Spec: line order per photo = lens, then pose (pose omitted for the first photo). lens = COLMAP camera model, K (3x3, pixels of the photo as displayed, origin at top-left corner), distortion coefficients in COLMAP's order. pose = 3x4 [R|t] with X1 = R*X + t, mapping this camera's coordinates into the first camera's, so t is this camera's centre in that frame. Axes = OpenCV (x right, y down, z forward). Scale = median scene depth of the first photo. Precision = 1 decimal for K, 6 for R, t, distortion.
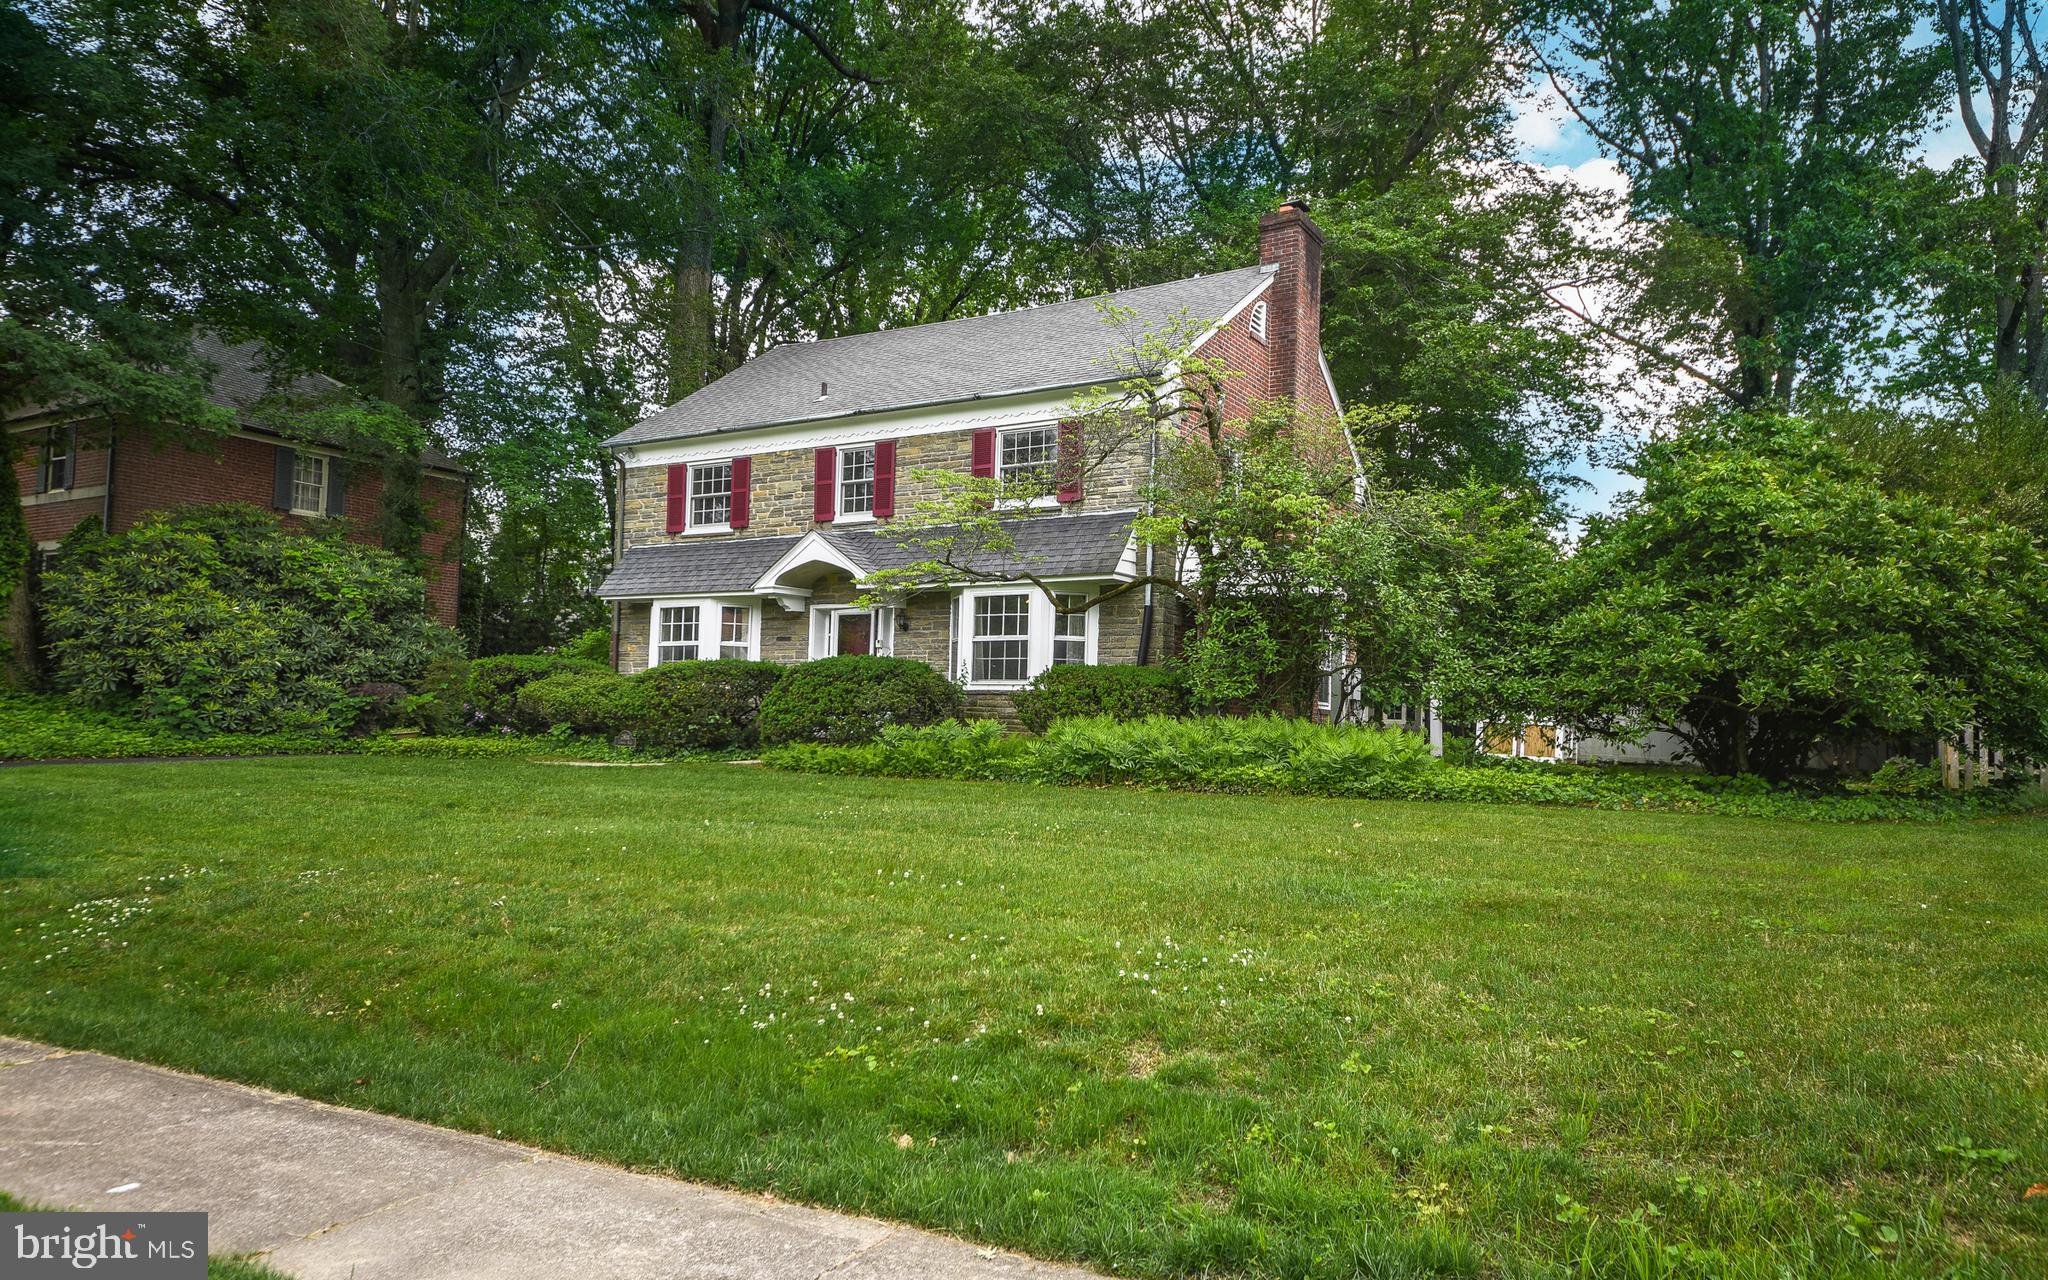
lens RADIAL K [[1662.5, 0, 1024.0], [0, 1662.5, 636.6], [0, 0, 1]] dist [0.055731, 0.005306]
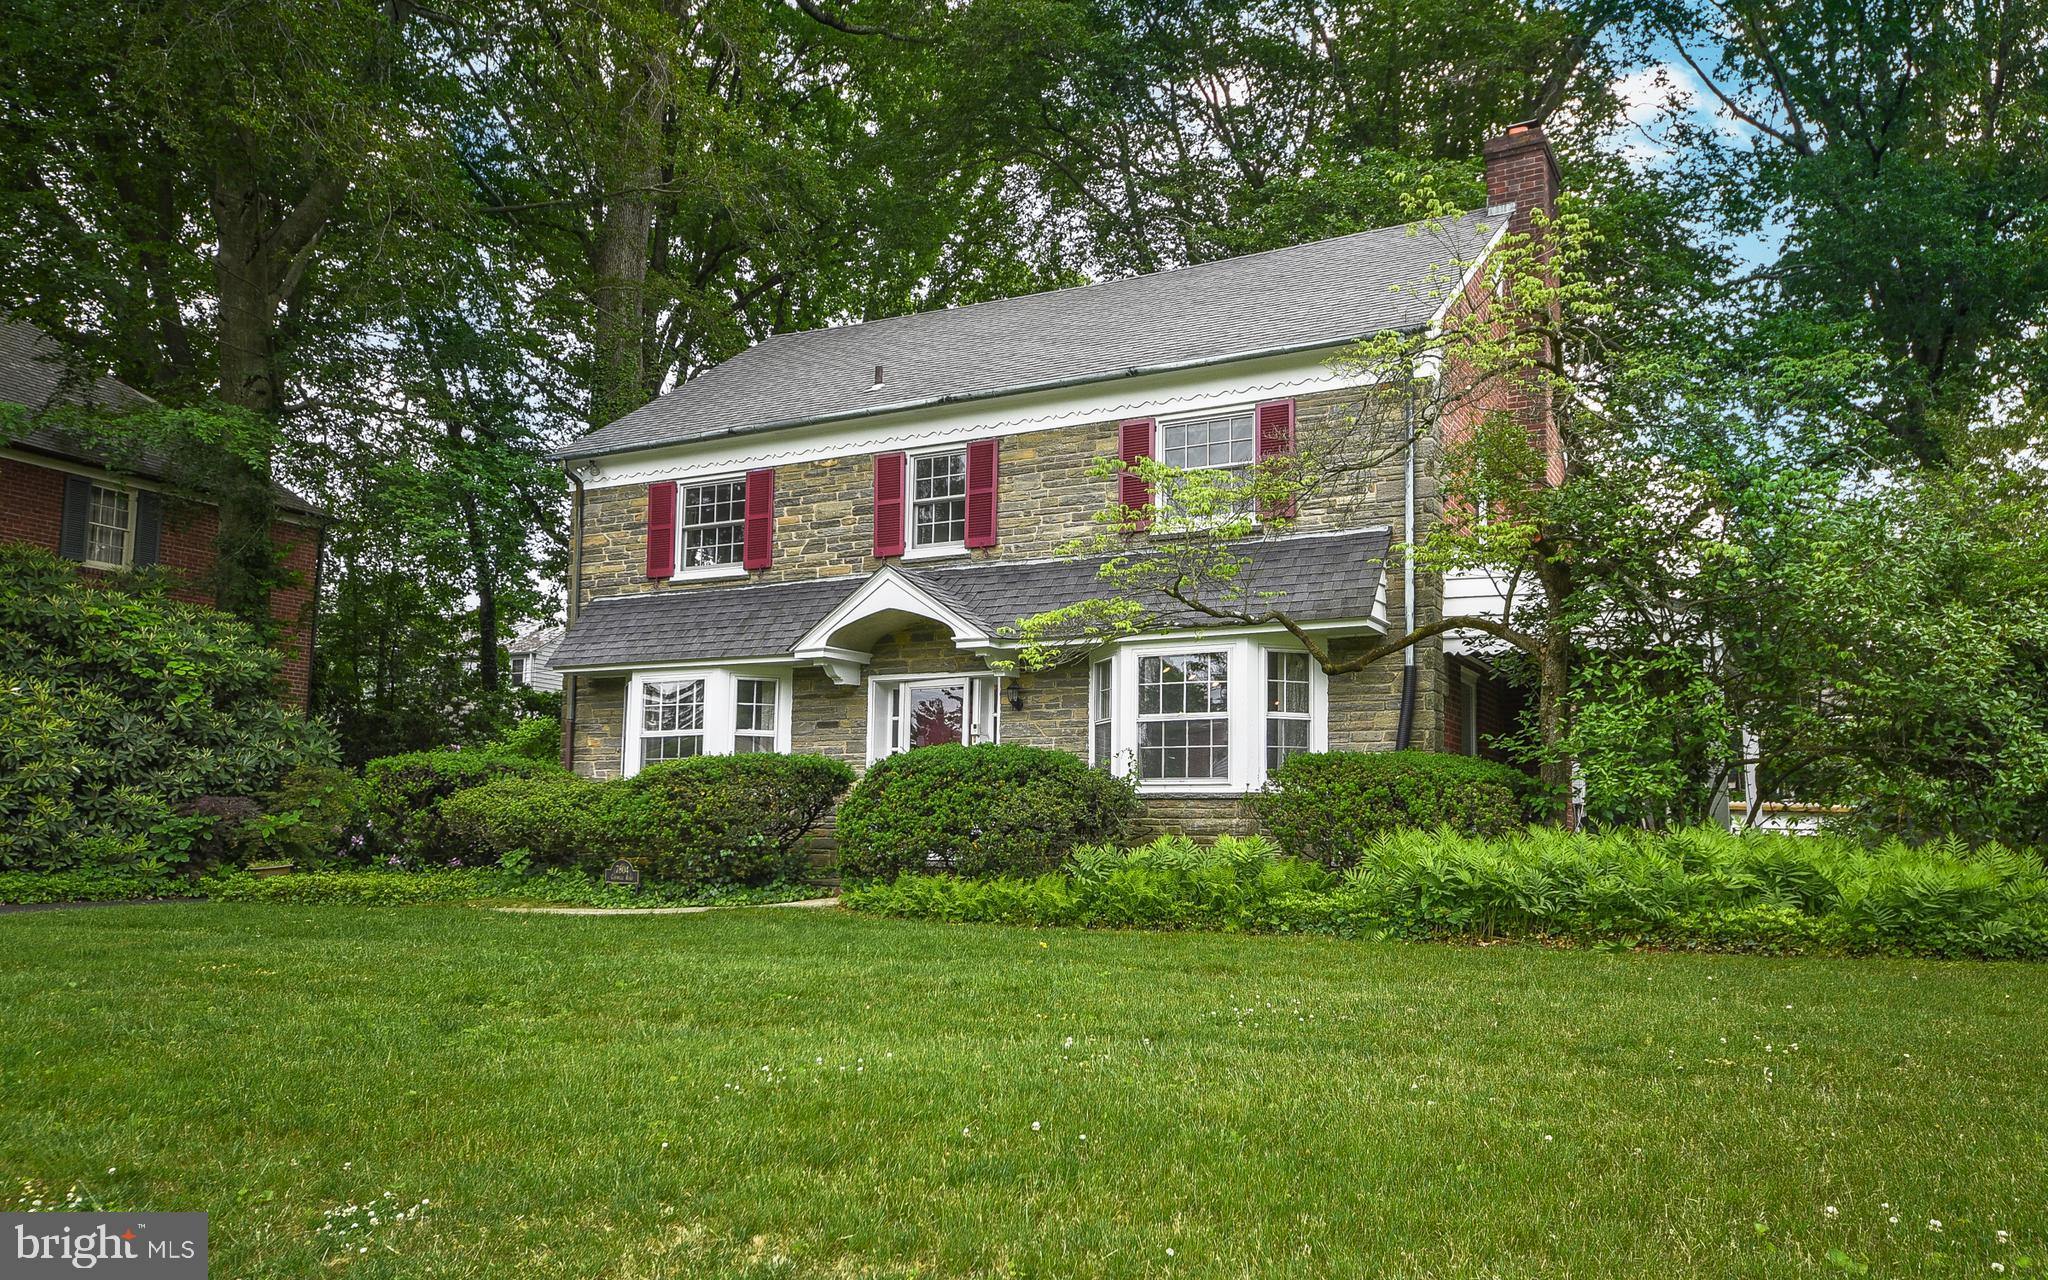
lens RADIAL K [[1857.7, 0, 1024.2], [0, 1857.7, 639.9], [0, 0, 1]] dist [0.045457, 0.001894]
pose [[0.997183, -0.004383, 0.074877, -0.119544], [0.008624, 0.998370, -0.056411, 0.010453], [-0.074508, 0.056898, 0.995596, 0.211182]]
